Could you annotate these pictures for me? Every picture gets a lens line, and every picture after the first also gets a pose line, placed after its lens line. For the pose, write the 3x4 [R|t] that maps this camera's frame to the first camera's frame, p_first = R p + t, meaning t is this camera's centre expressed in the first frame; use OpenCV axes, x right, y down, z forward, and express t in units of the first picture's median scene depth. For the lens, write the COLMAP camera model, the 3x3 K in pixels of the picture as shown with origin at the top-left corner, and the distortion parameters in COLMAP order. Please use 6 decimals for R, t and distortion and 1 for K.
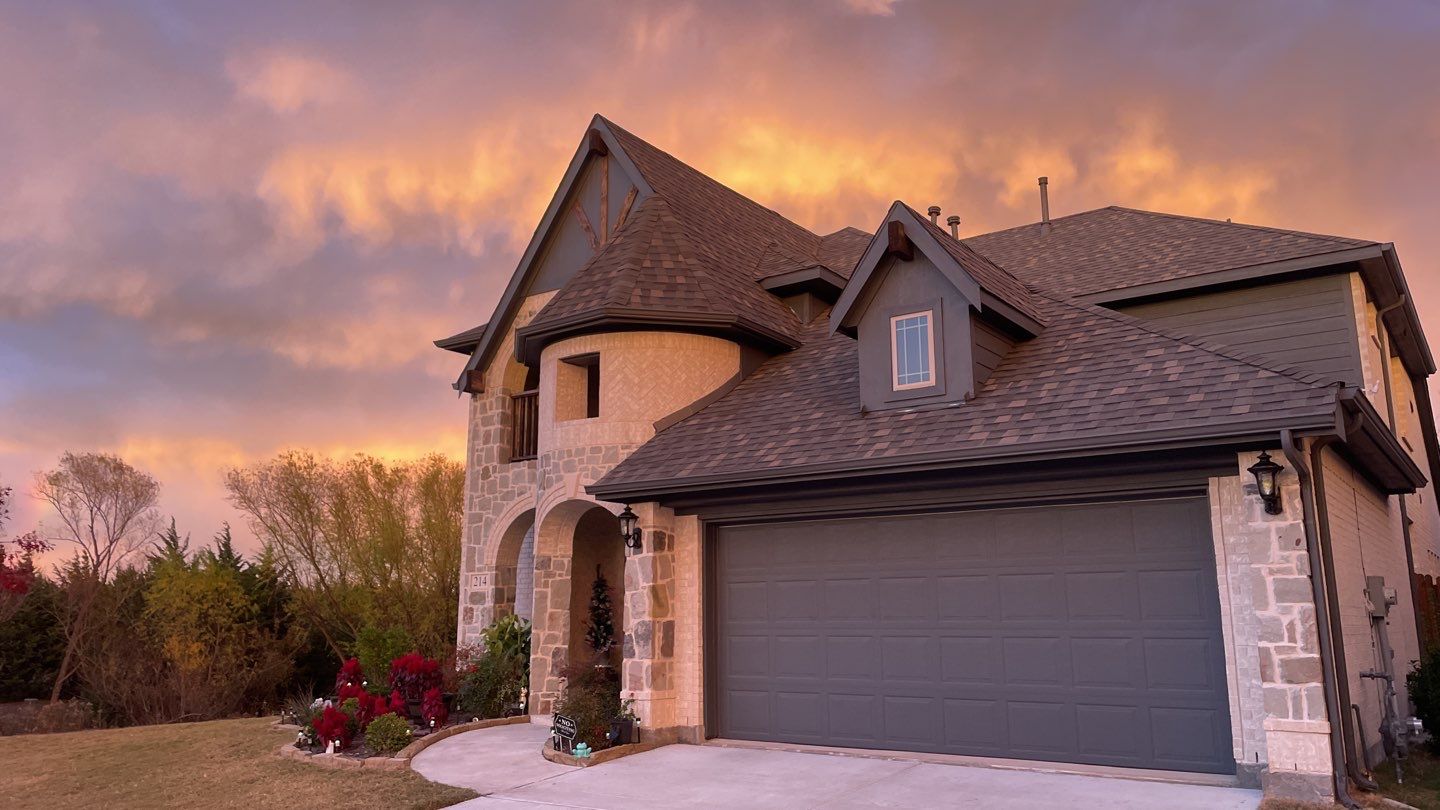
lens RADIAL K [[1069.1, 0, 727.2], [0, 1069.1, 399.0], [0, 0, 1]] dist [0.144358, -0.184686]
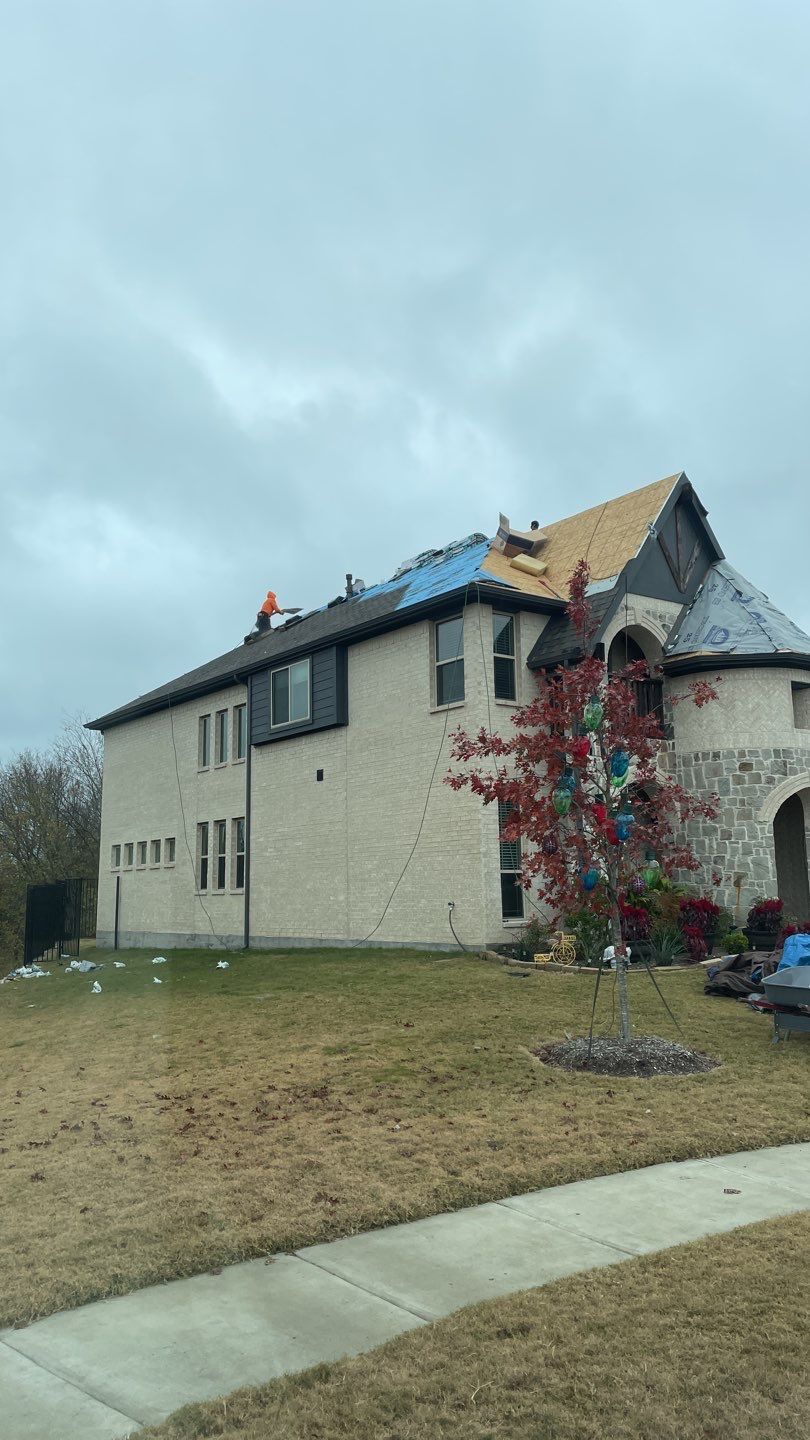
lens RADIAL K [[1100.0, 0, 399.2], [0, 1100.0, 721.8], [0, 0, 1]] dist [0.093552, 0.000032]
pose [[0.311086, 0.149425, 0.938561, -1.715025], [-0.174307, 0.979781, -0.098213, 0.251211], [-0.934260, -0.133045, 0.330842, 1.049091]]
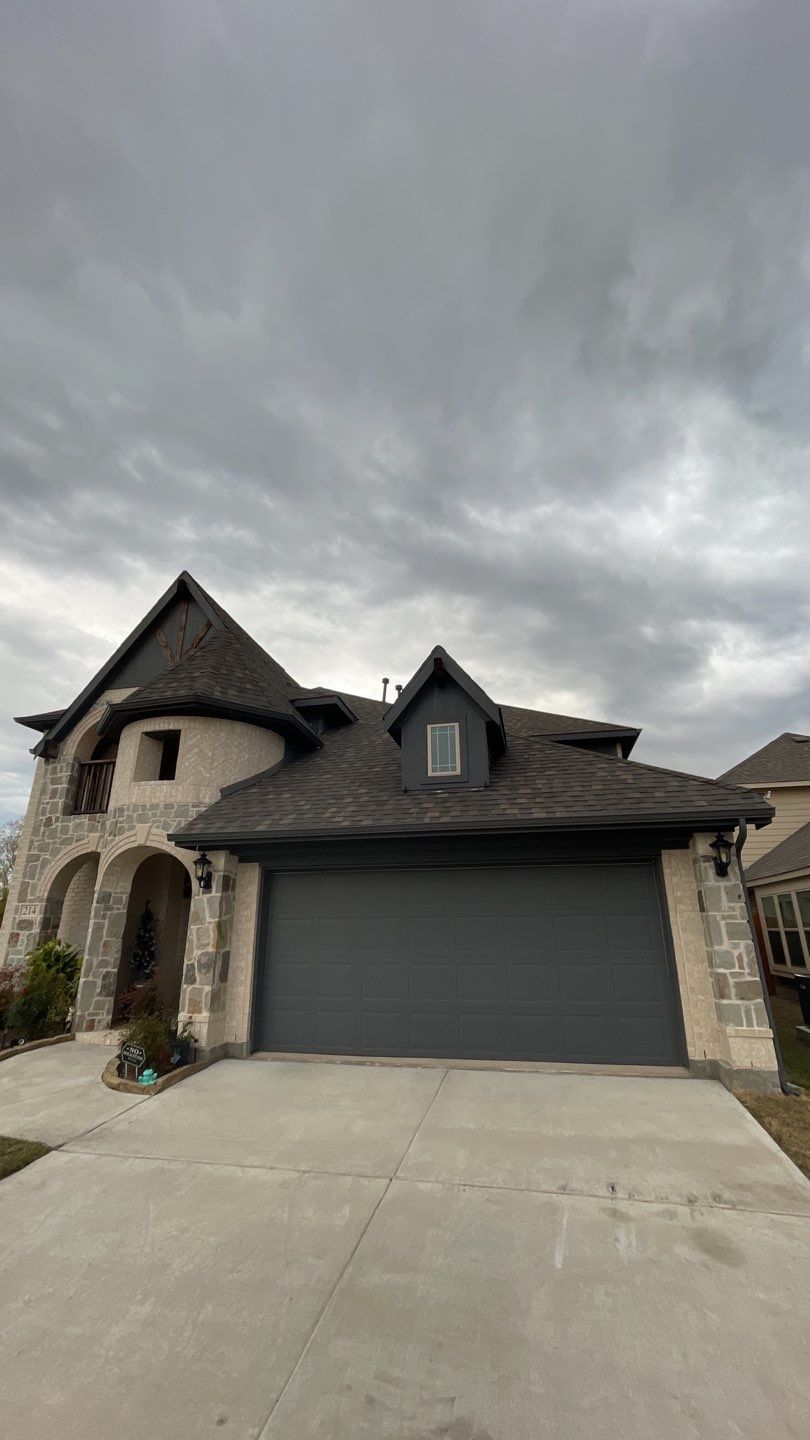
lens RADIAL K [[573.8, 0, 402.6], [0, 573.8, 727.1], [0, 0, 1]] dist [-0.000840, 0.000078]
pose [[0.924003, 0.130174, 0.359547, -0.124488], [-0.078858, 0.984929, -0.153935, 0.038573], [-0.374166, 0.113883, 0.920343, 0.278169]]
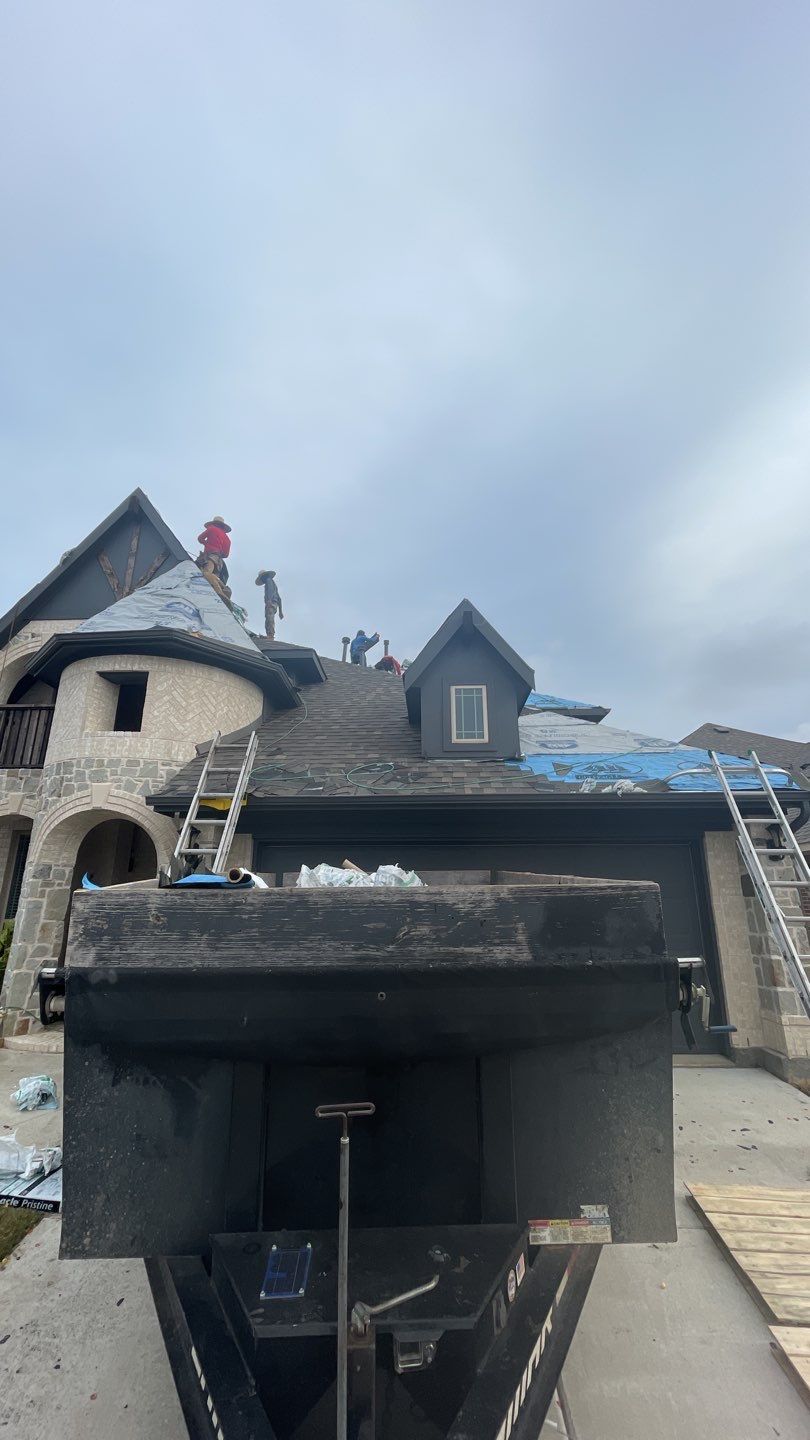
lens RADIAL K [[573.8, 0, 402.6], [0, 573.8, 727.1], [0, 0, 1]] dist [-0.000840, 0.000078]
pose [[0.837822, 0.164416, 0.520597, -0.200078], [-0.115174, 0.985343, -0.125837, 0.053752], [-0.533656, 0.045470, 0.844478, 0.401396]]
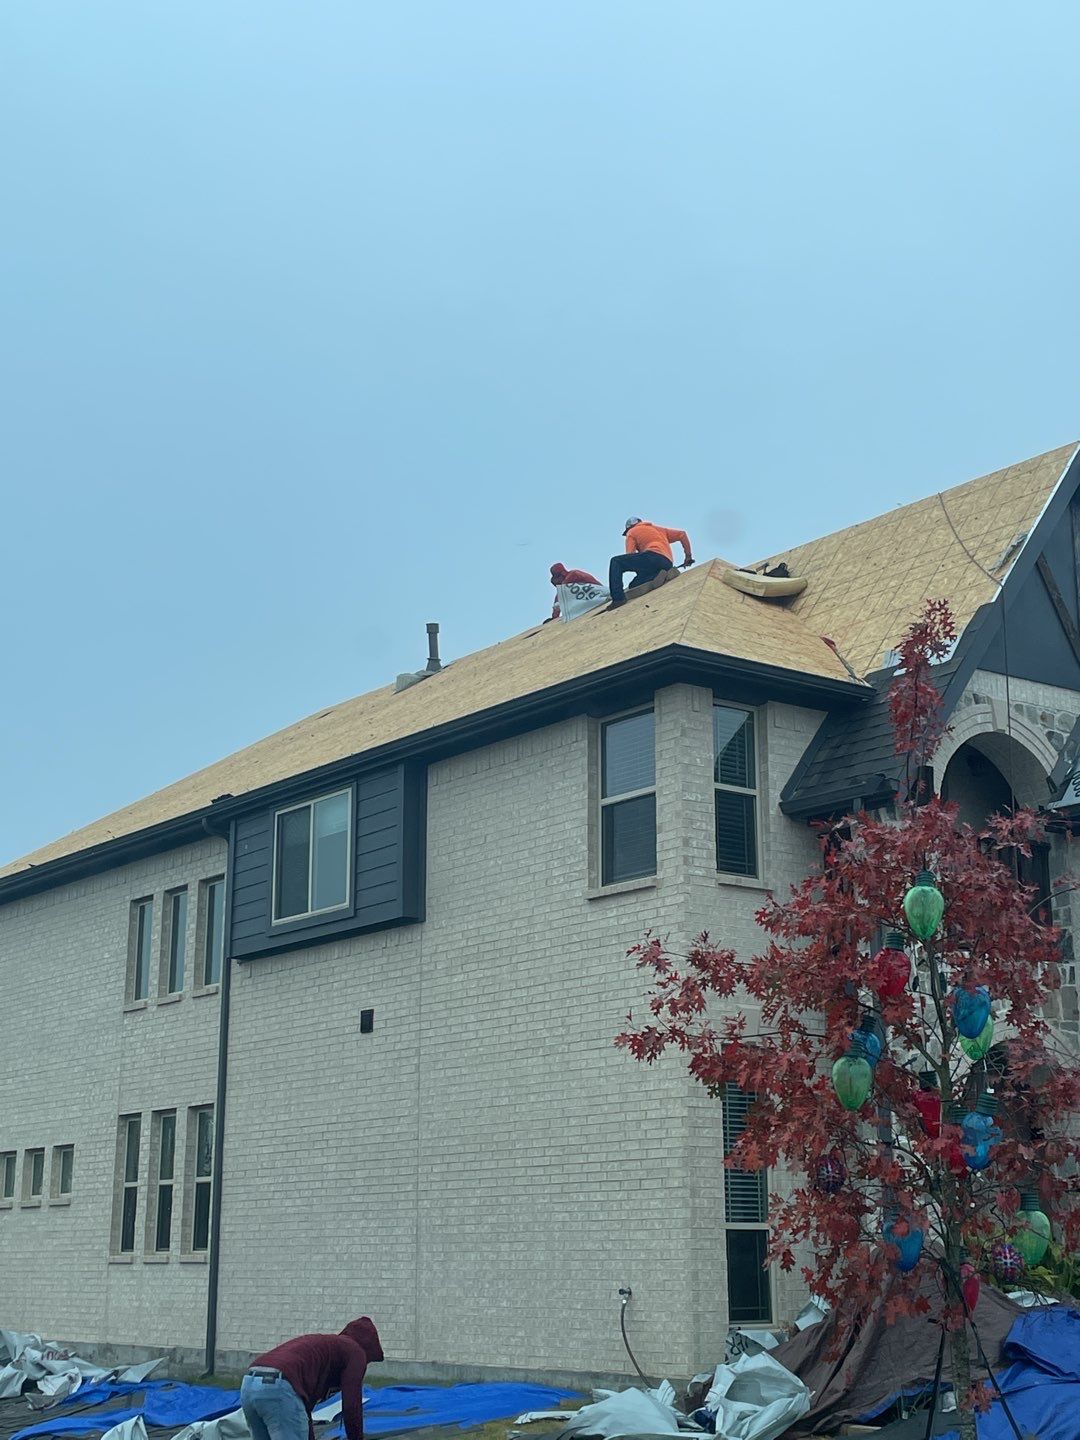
lens RADIAL K [[2137.1, 0, 540.0], [0, 2137.1, 720.0], [0, 0, 1]] dist [0.171651, -0.474812]
pose [[0.304248, 0.238597, 0.922228, -1.690364], [-0.188574, 0.964051, -0.187206, 0.247294], [-0.933741, -0.116952, 0.338303, 1.055636]]
